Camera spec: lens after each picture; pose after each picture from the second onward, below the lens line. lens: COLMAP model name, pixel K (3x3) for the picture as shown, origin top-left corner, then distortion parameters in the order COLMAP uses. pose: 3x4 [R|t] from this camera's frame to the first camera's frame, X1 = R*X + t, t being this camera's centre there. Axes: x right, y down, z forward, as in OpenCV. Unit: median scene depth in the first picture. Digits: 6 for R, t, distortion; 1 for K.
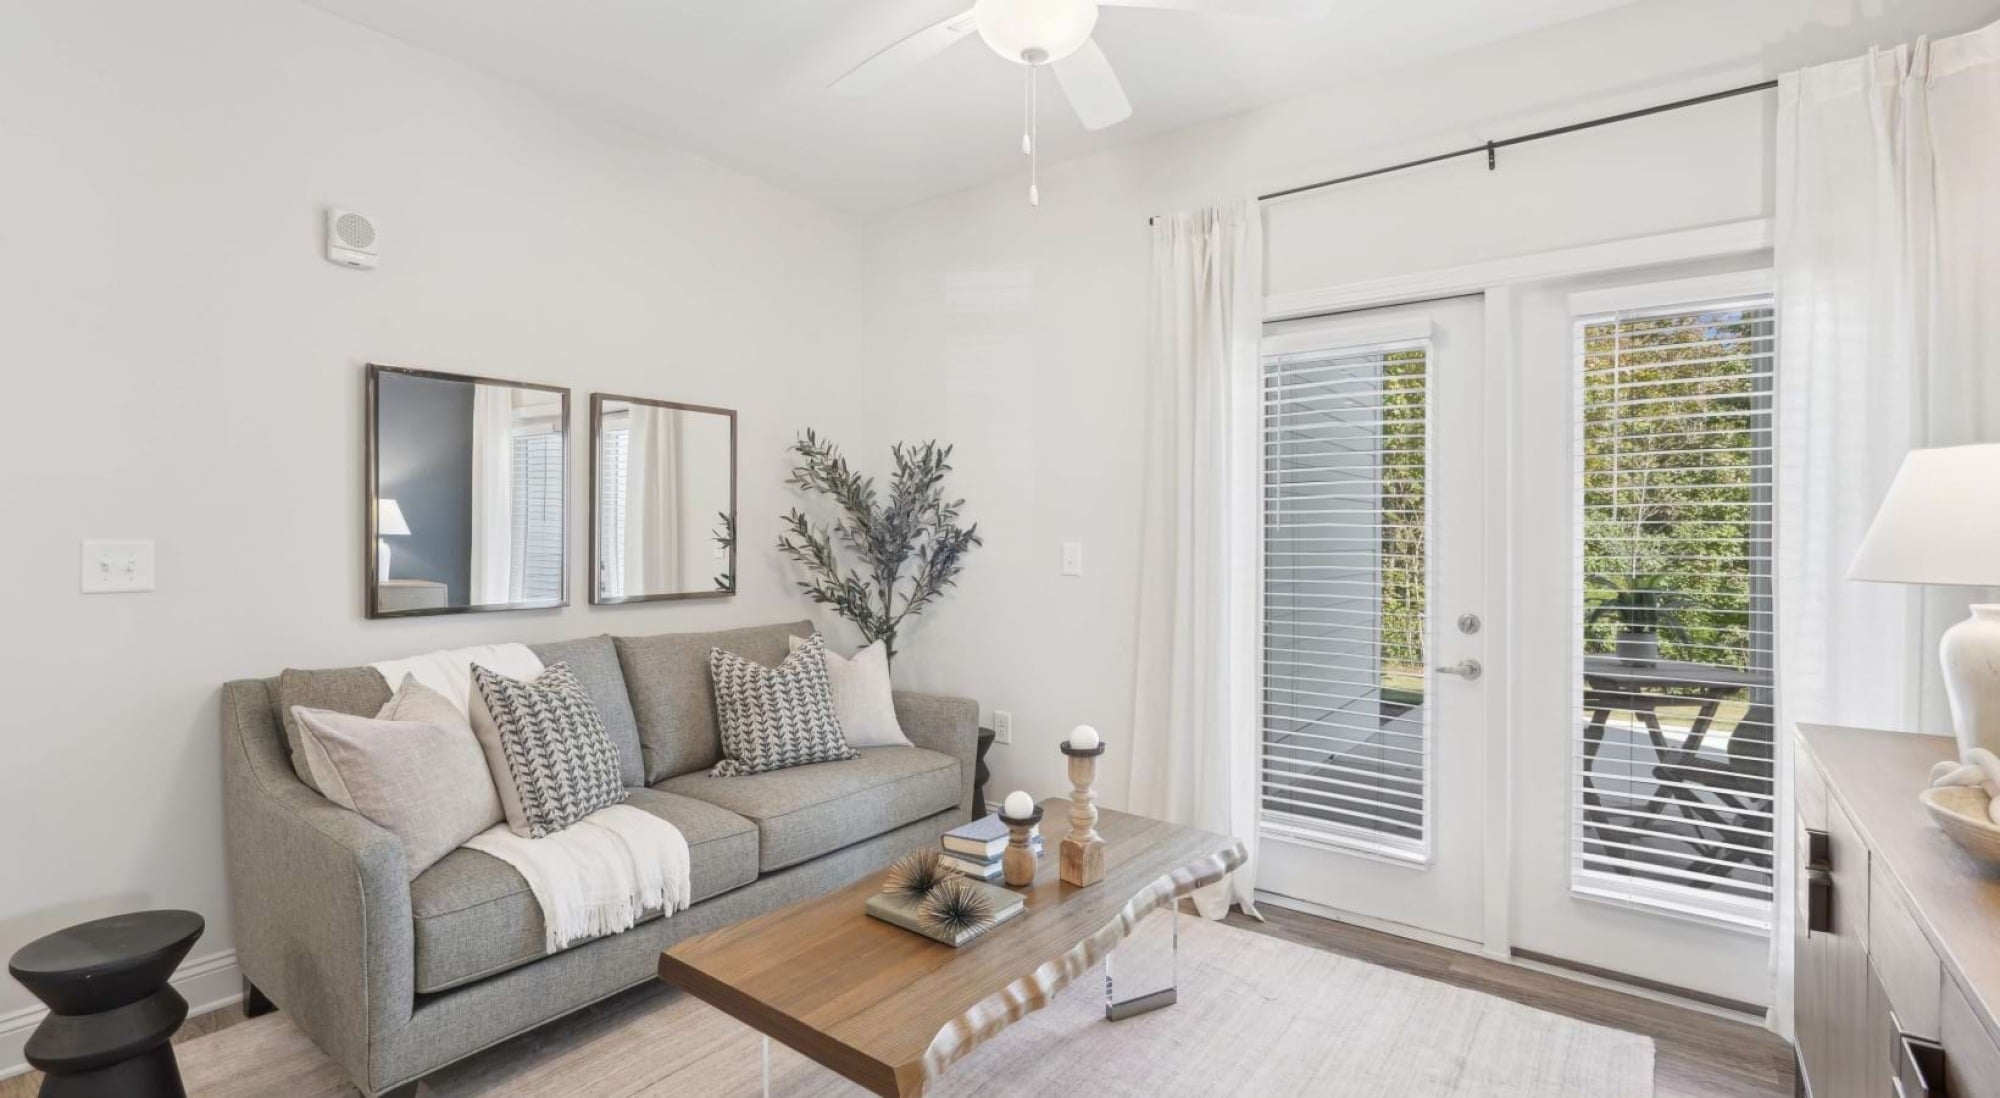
lens RADIAL K [[884.1, 0, 1000.0], [0, 884.1, 549.0], [0, 0, 1]] dist [-0.022923, 0.000337]
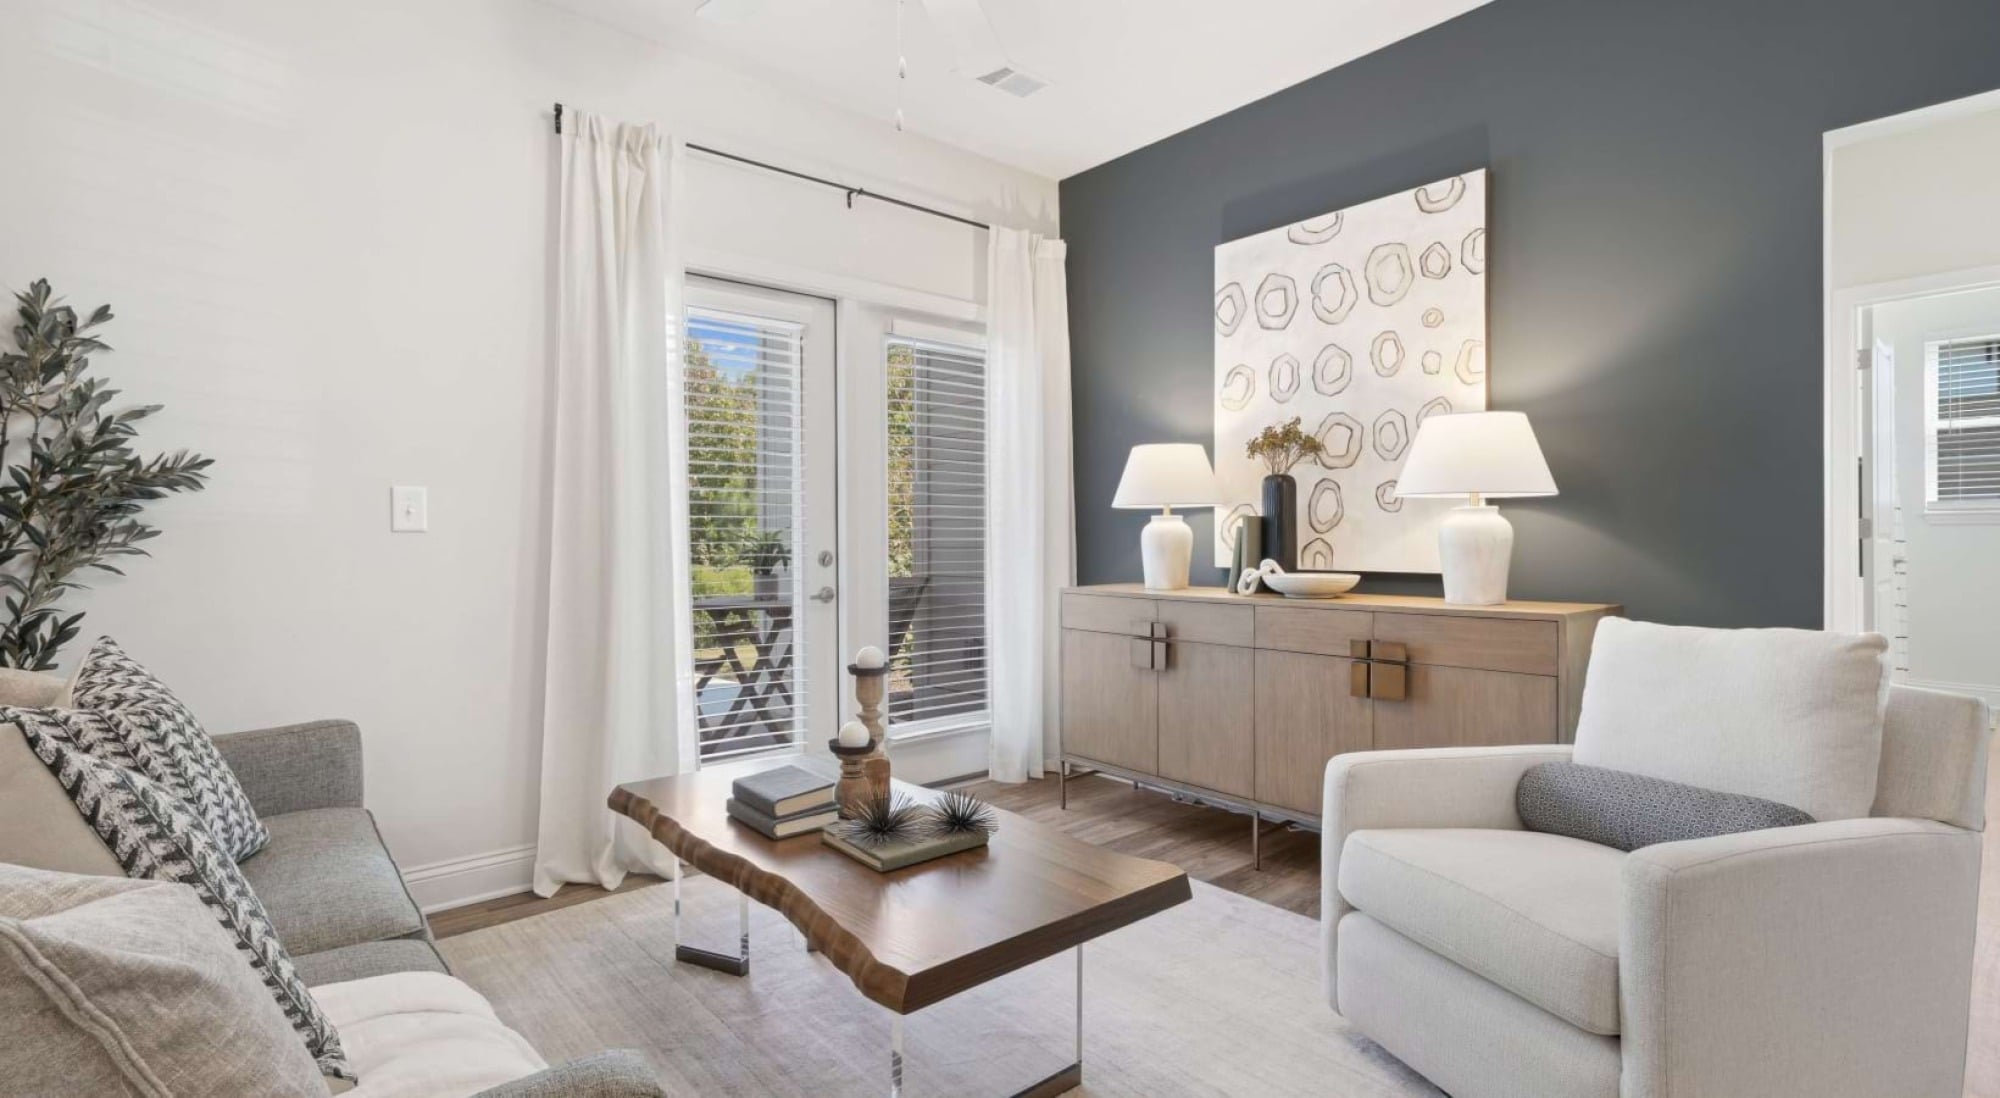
lens RADIAL K [[919.7, 0, 1000.0], [0, 919.7, 549.0], [0, 0, 1]] dist [0.000280, -0.000077]
pose [[0.224432, -0.022449, 0.974231, -0.702784], [0.021700, 0.999602, 0.018035, 0.052949], [-0.974248, 0.017093, 0.224830, 0.455447]]
